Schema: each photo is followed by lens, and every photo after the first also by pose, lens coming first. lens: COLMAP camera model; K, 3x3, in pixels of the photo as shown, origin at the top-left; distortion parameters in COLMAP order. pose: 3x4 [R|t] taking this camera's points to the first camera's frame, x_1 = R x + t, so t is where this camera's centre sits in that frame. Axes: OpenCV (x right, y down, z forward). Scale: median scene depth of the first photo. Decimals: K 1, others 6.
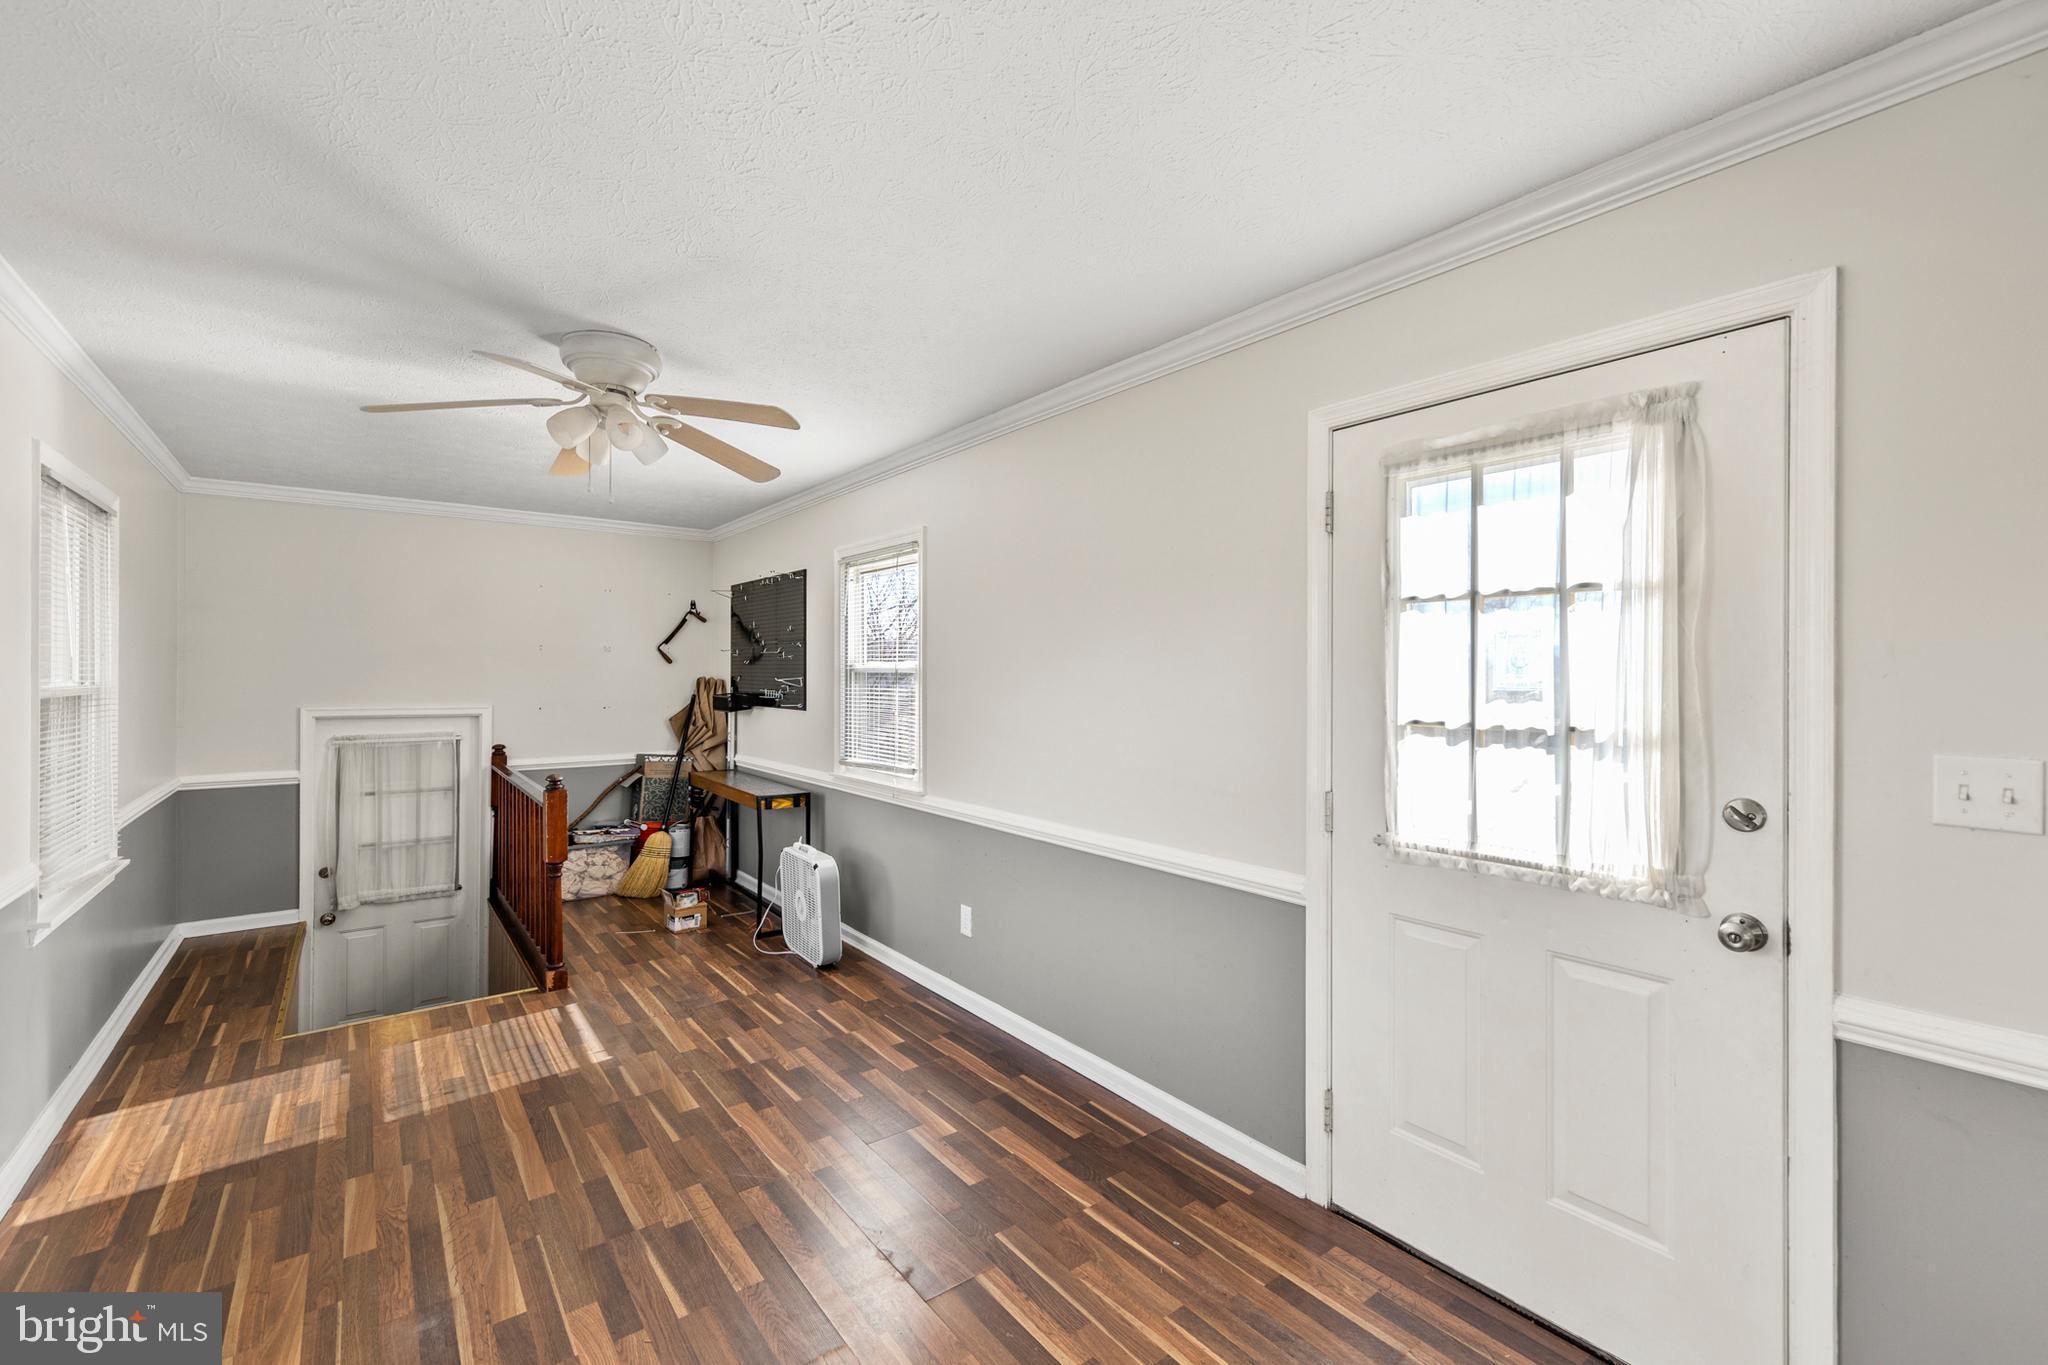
lens RADIAL K [[853.3, 0, 1022.3], [0, 853.3, 673.8], [0, 0, 1]] dist [0.004611, -0.000025]
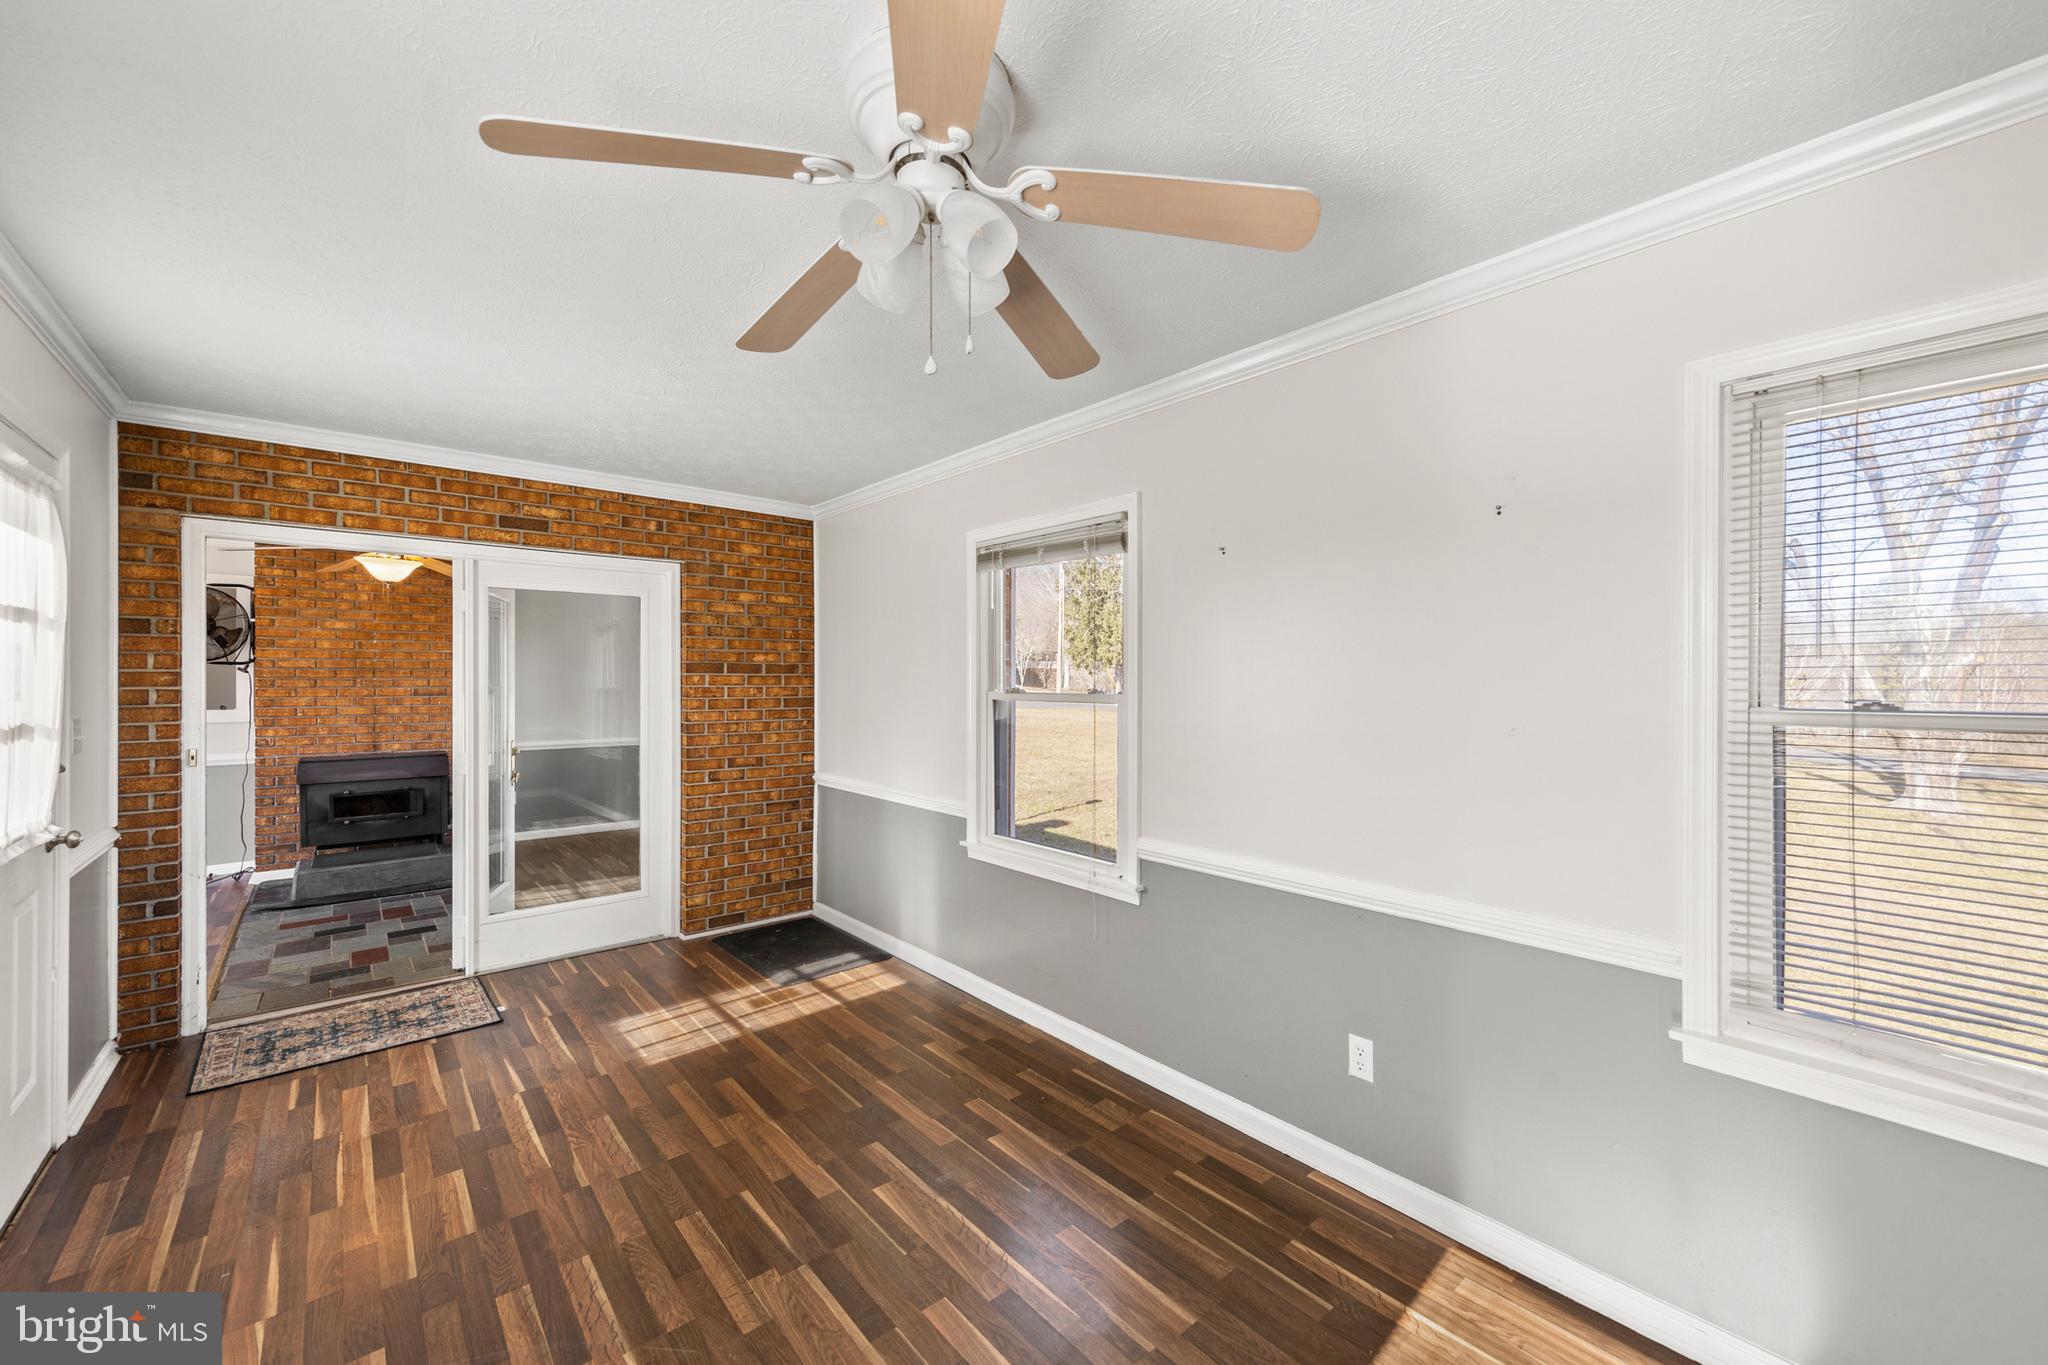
lens RADIAL K [[810.5, 0, 1024.0], [0, 810.5, 682.5], [0, 0, 1]] dist [-0.001653, -0.000288]
pose [[-0.999290, -0.006815, -0.037057, -0.297980], [-0.006831, 0.999977, 0.000290, 0.003400], [0.037054, 0.000543, -0.999313, 0.865920]]
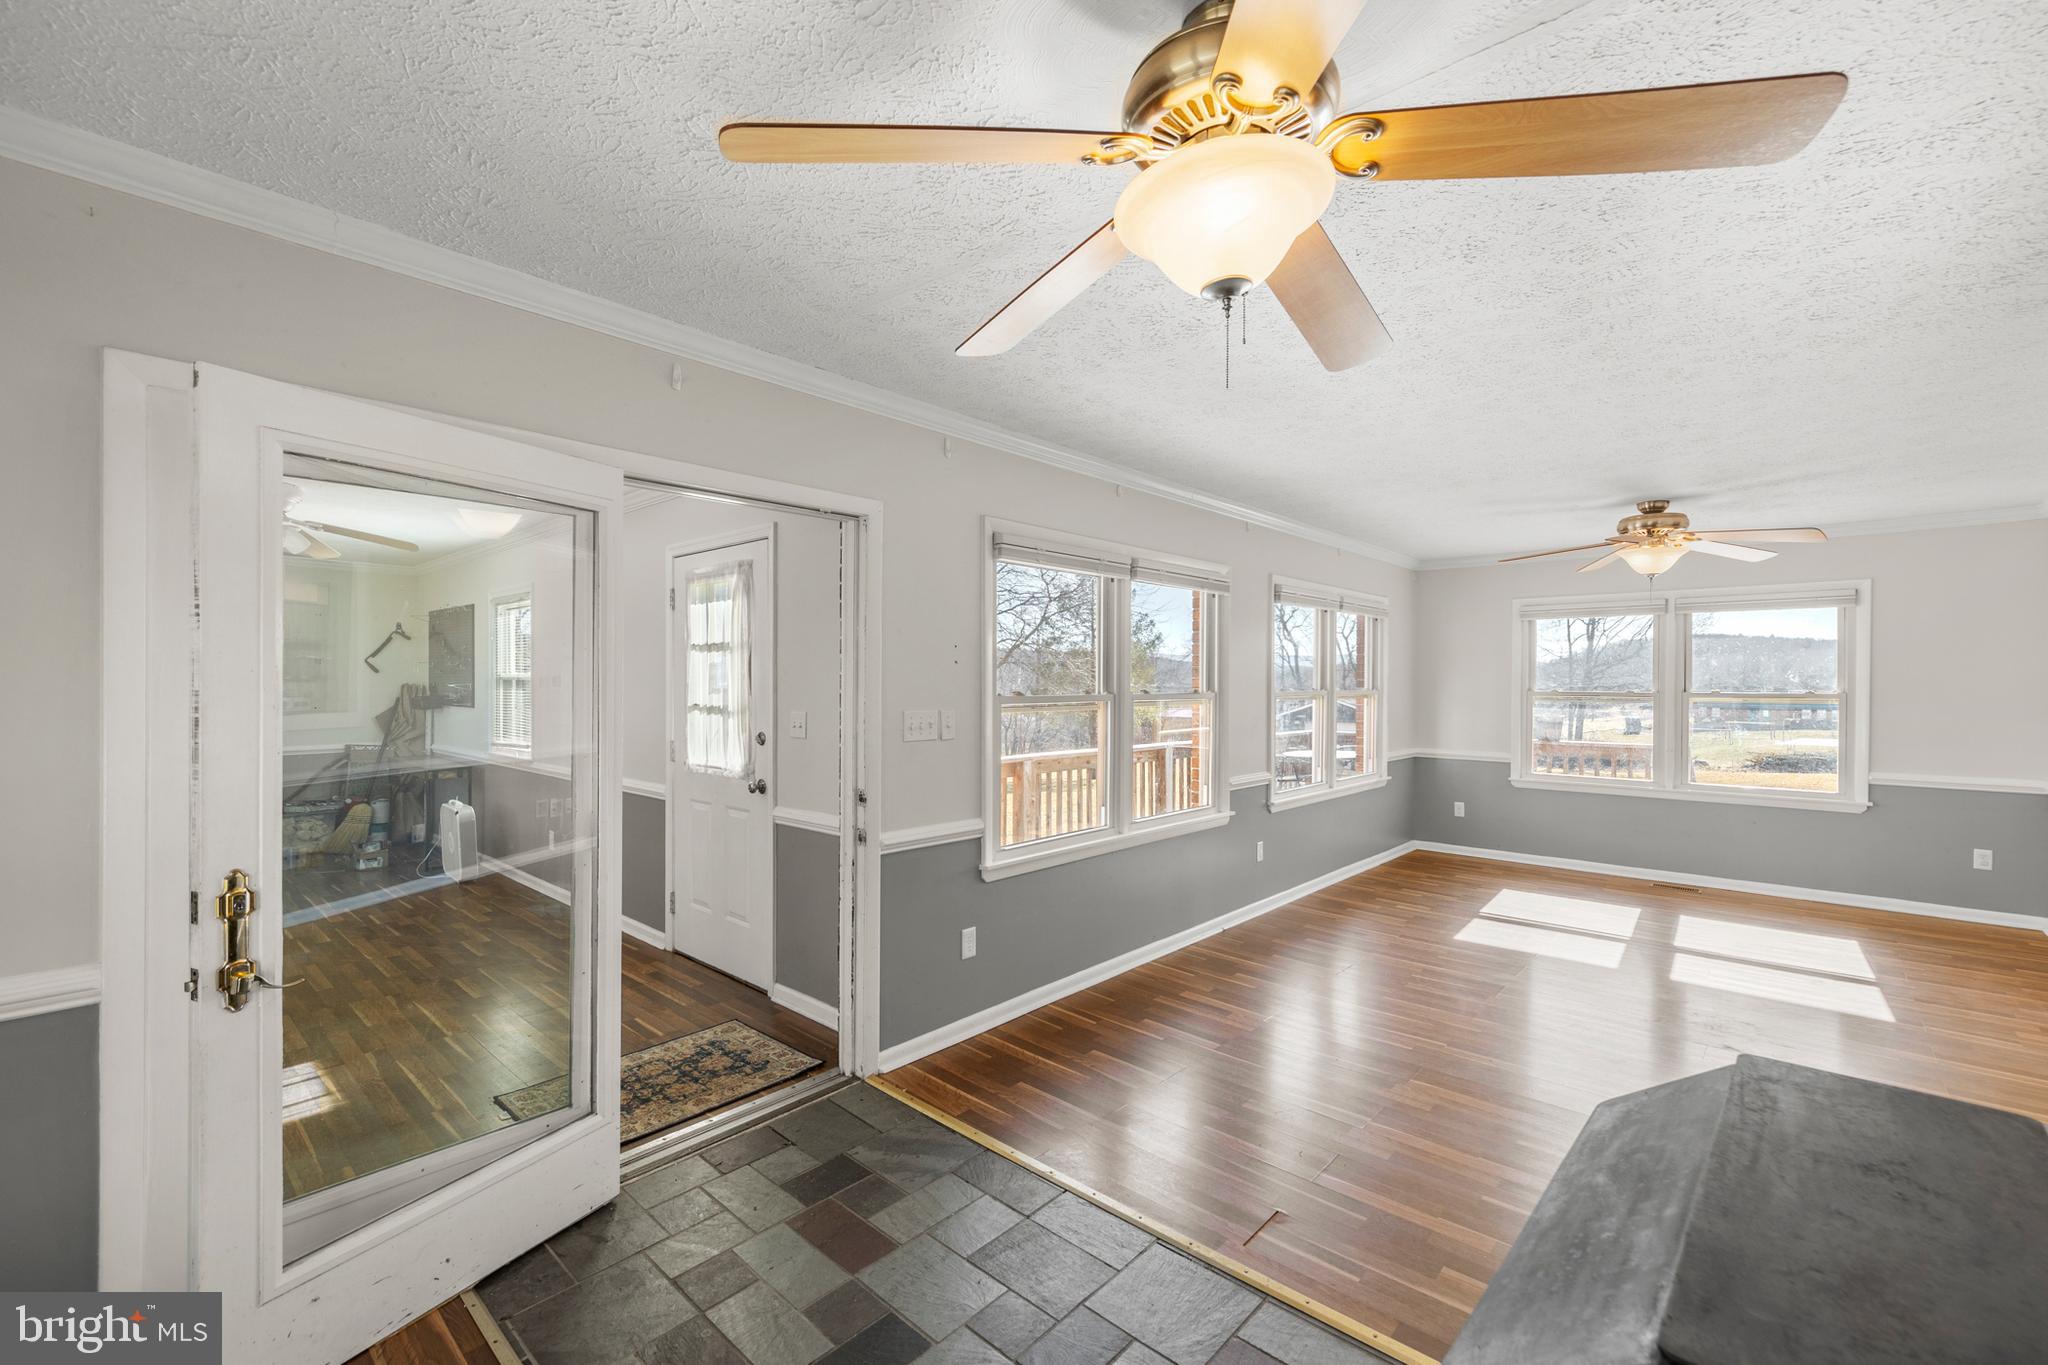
lens RADIAL K [[853.3, 0, 1022.3], [0, 853.3, 673.8], [0, 0, 1]] dist [0.004611, -0.000025]
pose [[0.984866, -0.005336, 0.173235, 0.394844], [0.005649, 0.999983, -0.001317, -0.004830], [-0.173225, 0.002275, 0.984880, -0.525590]]
